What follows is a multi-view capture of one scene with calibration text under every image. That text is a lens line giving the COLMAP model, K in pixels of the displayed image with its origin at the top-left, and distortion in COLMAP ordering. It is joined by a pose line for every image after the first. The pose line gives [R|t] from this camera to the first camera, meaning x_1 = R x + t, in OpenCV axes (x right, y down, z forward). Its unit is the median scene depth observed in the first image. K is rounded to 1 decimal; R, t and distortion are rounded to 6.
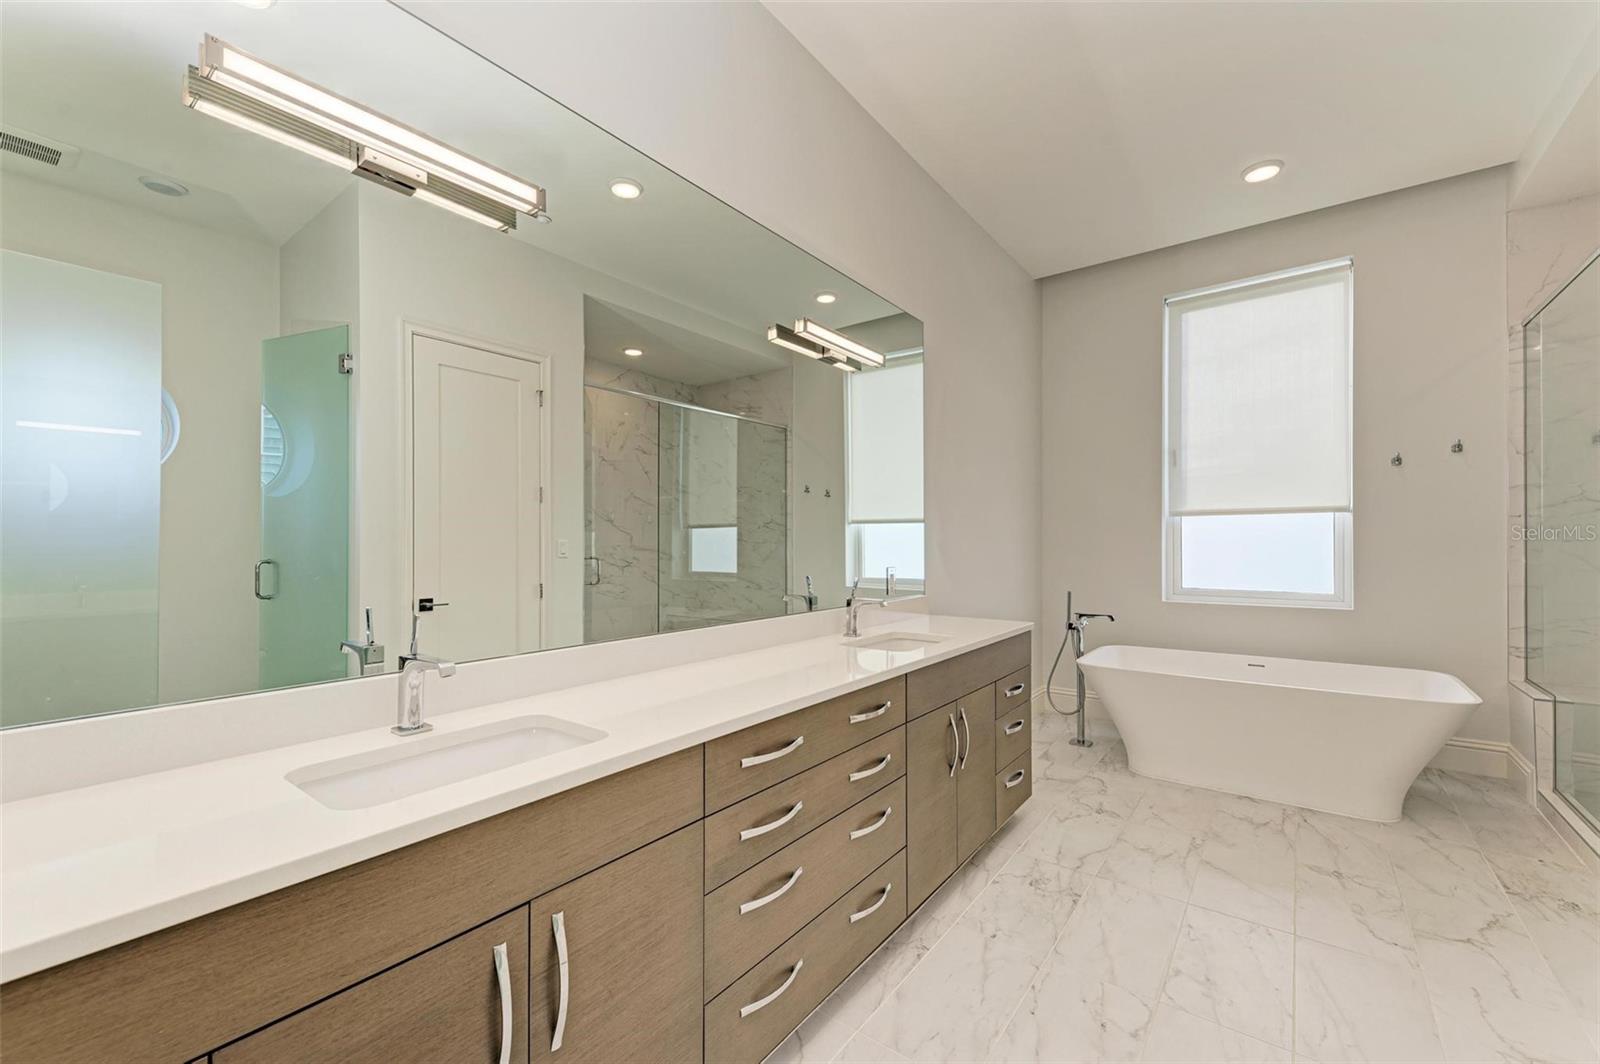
lens RADIAL K [[637.5, 0, 793.6], [0, 637.5, 545.7], [0, 0, 1]] dist [-0.009321, -0.000643]
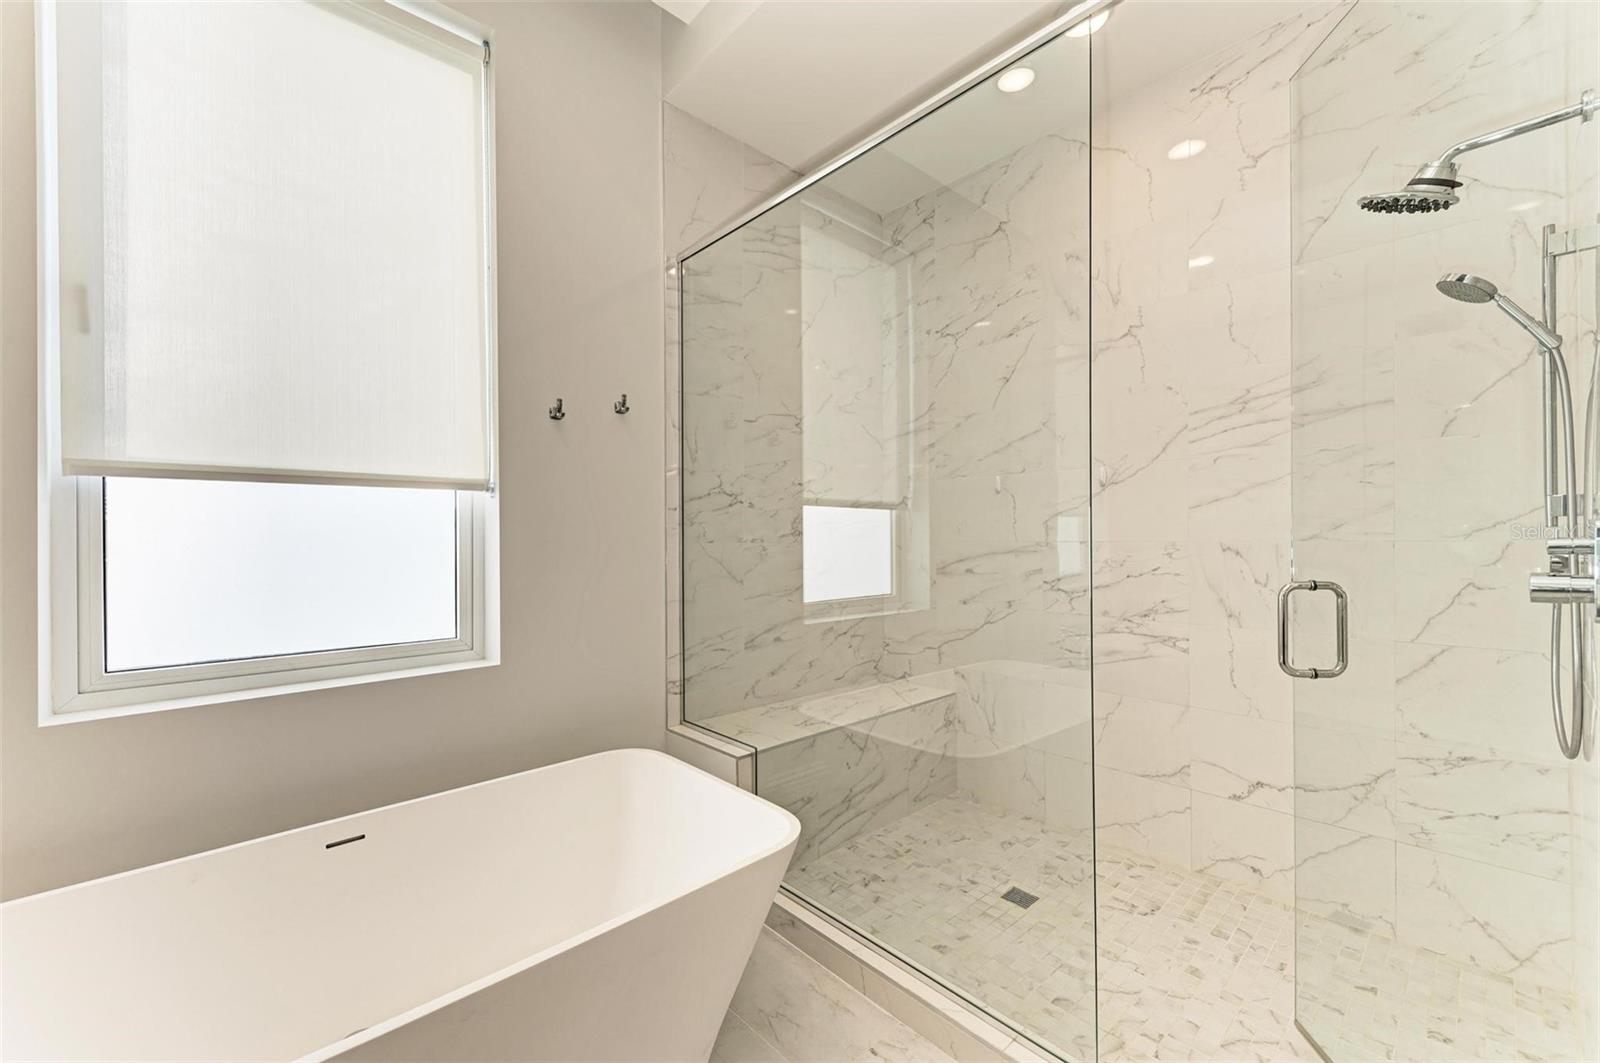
lens RADIAL K [[637.5, 0, 807.3], [0, 637.5, 537.0], [0, 0, 1]] dist [-0.009321, -0.000643]
pose [[0.142392, -0.000698, 0.989810, 0.368835], [0.002210, 0.999997, 0.000387, -0.011820], [-0.989808, 0.002132, 0.142393, 0.655040]]
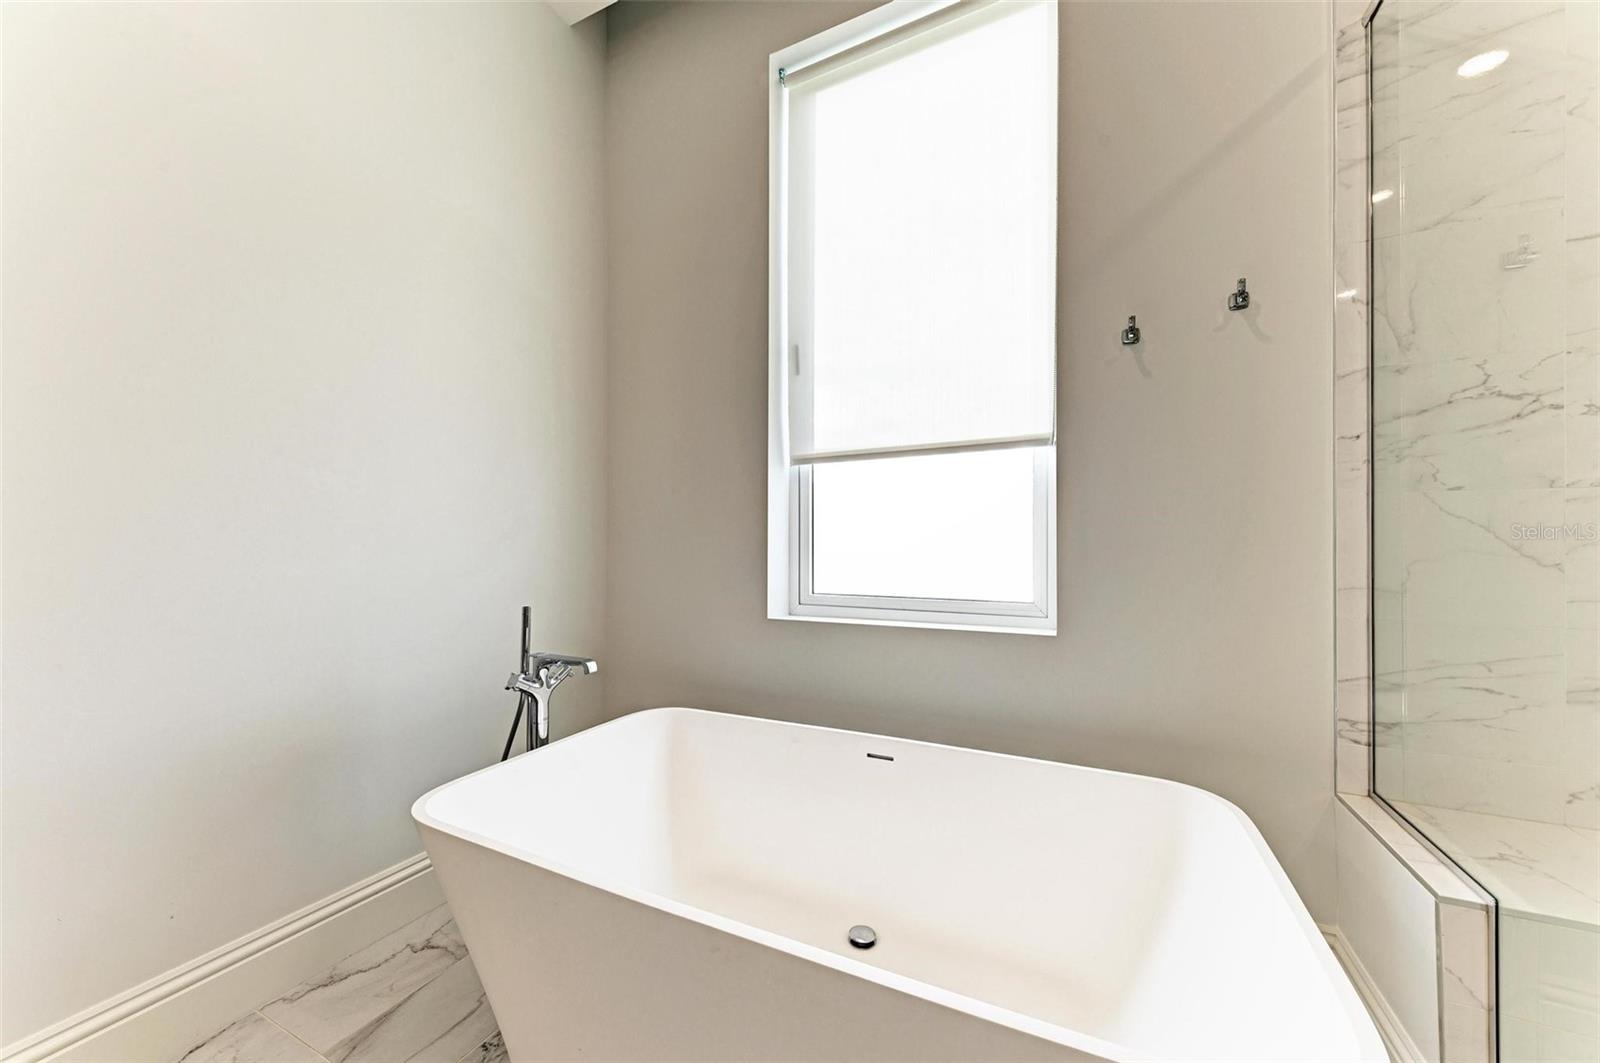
lens RADIAL K [[580.9, 0, 785.6], [0, 580.9, 537.5], [0, 0, 1]] dist [-0.001453, -0.000390]
pose [[0.979354, -0.000955, 0.202149, 0.588429], [0.000880, 1.000000, 0.000461, 0.023346], [-0.202149, -0.000274, 0.979355, 0.598082]]
